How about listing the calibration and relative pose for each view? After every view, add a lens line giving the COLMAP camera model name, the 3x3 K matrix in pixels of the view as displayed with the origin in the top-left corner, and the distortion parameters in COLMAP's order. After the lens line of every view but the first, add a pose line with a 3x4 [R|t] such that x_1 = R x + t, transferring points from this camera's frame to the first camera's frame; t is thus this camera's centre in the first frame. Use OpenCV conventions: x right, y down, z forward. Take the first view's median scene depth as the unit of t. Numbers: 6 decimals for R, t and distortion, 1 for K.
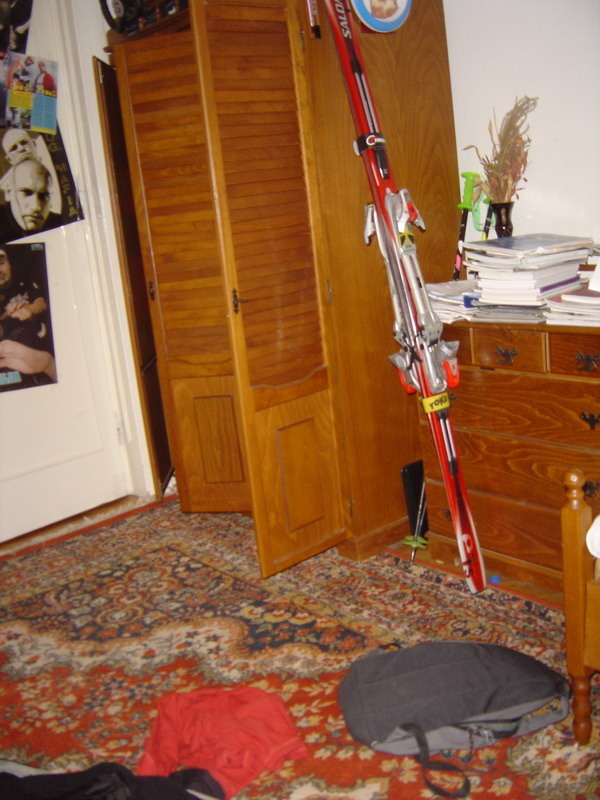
lens RADIAL K [[903.1, 0, 300.0], [0, 903.1, 400.0], [0, 0, 1]] dist [-0.166849, 0.066653]
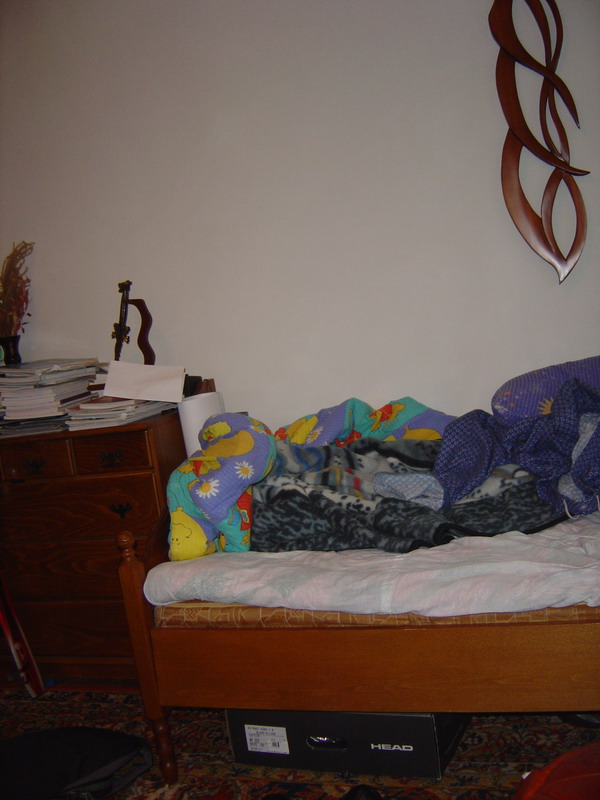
lens RADIAL K [[903.1, 0, 300.0], [0, 903.1, 400.0], [0, 0, 1]] dist [-0.166849, 0.066653]
pose [[0.834054, -0.059623, 0.548452, -0.088778], [0.166587, 0.974955, -0.147348, 0.085171], [-0.525931, 0.214261, 0.823097, -0.076682]]
